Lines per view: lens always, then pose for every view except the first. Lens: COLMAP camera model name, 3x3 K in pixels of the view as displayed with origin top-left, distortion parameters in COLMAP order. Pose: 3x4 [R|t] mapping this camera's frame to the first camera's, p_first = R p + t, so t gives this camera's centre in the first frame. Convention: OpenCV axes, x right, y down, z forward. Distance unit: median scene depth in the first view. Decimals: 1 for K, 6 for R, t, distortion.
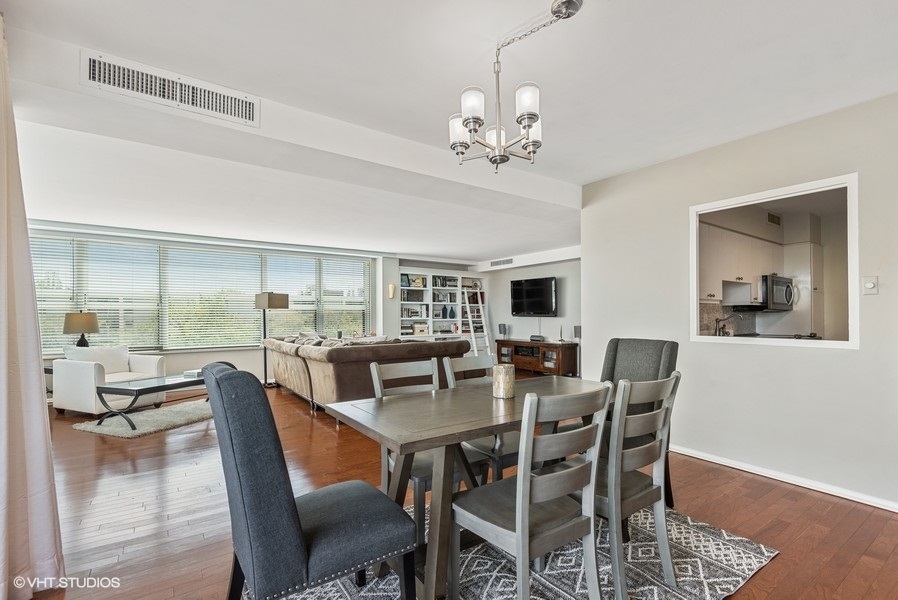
lens RADIAL K [[410.0, 0, 445.0], [0, 410.0, 317.7], [0, 0, 1]] dist [0.009751, -0.002678]
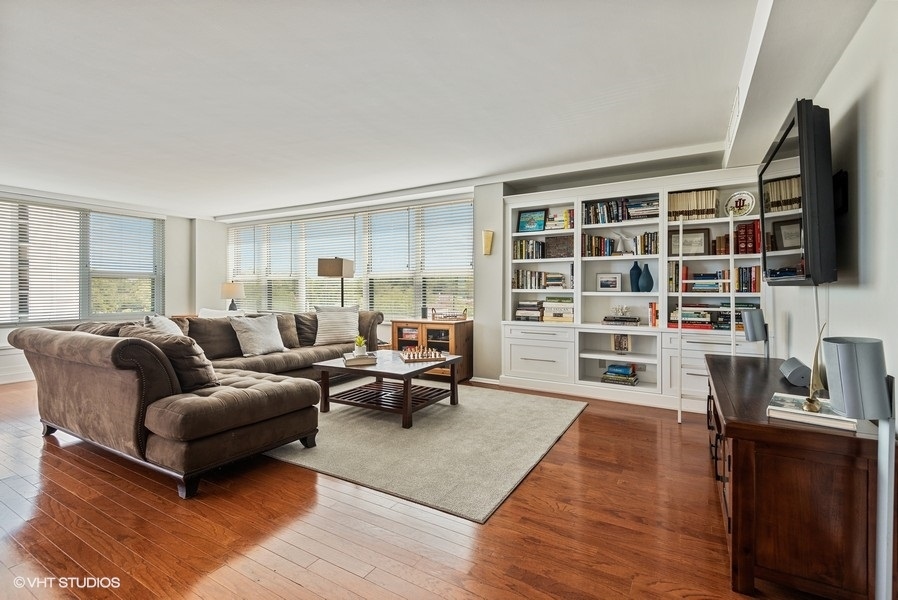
lens RADIAL K [[410.0, 0, 440.4], [0, 410.0, 294.8], [0, 0, 1]] dist [0.009751, -0.002678]
pose [[0.408253, 0.019366, -0.912663, 0.341244], [-0.004907, 0.999807, 0.019020, -0.001868], [0.912856, -0.003287, 0.408269, 0.651546]]
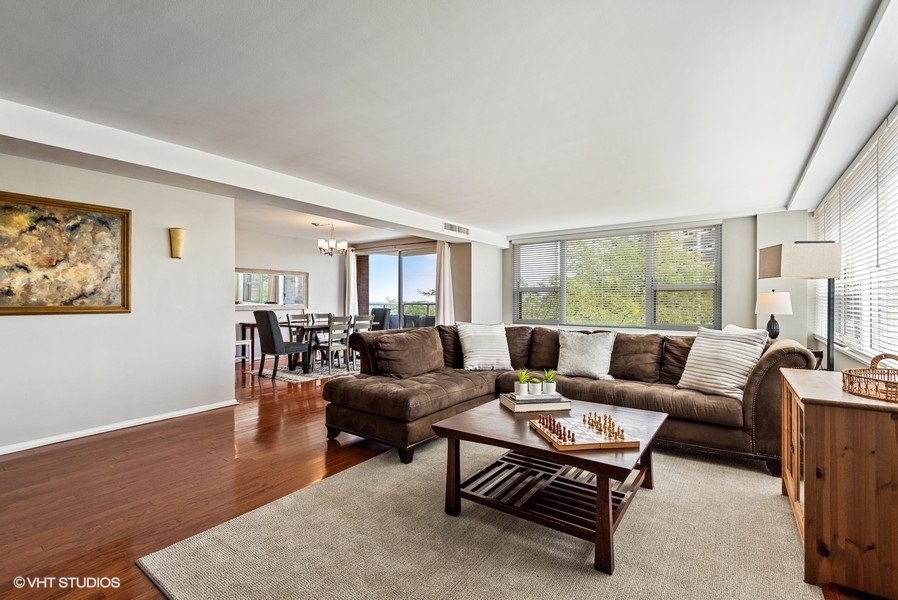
lens RADIAL K [[410.0, 0, 465.6], [0, 410.0, 297.0], [0, 0, 1]] dist [0.009751, -0.002678]
pose [[-0.940054, 0.001630, -0.341020, 0.063796], [0.005119, 0.999943, -0.009331, 0.002125], [0.340986, -0.010517, -0.940010, 1.006068]]
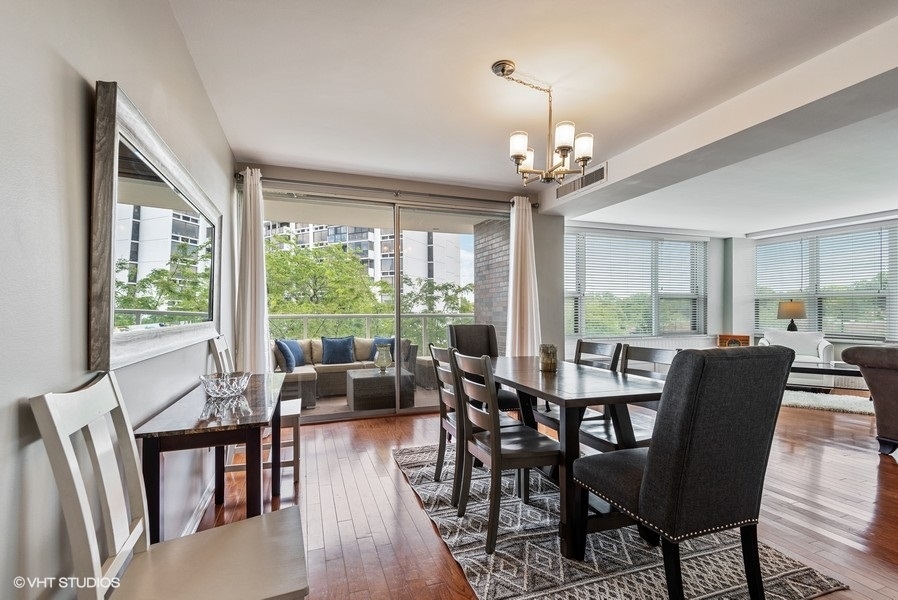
lens RADIAL K [[410.0, 0, 448.2], [0, 410.0, 311.8], [0, 0, 1]] dist [0.009751, -0.002678]
pose [[-0.271518, 0.012867, -0.962347, 0.329211], [0.006370, 0.999913, 0.011572, -0.002157], [0.962412, -0.002988, -0.271576, 0.222999]]
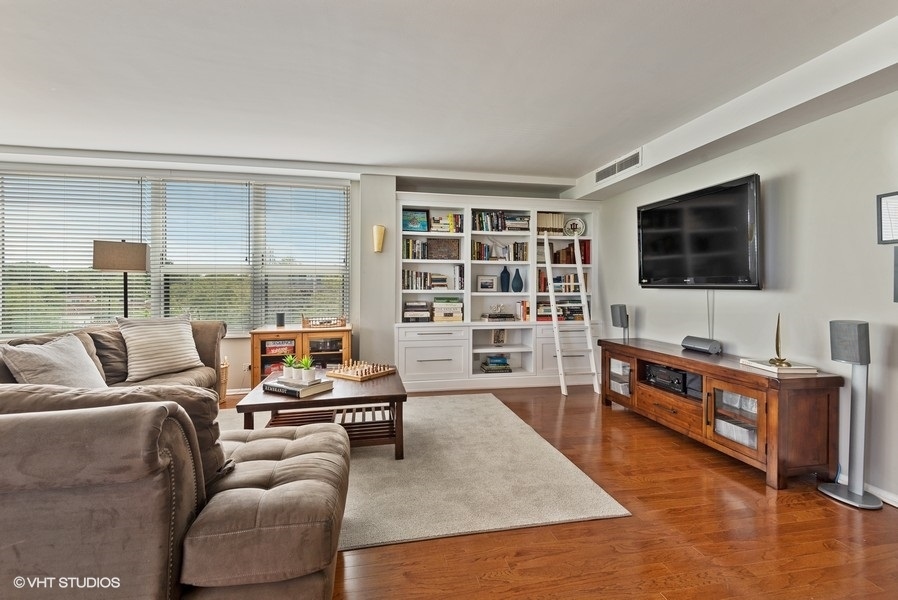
lens RADIAL K [[410.0, 0, 445.5], [0, 410.0, 294.4], [0, 0, 1]] dist [0.009751, -0.002678]
pose [[0.919134, 0.013446, -0.393714, 0.143944], [-0.008092, 0.999851, 0.015257, -0.002054], [0.393861, -0.010838, 0.919106, 0.509281]]
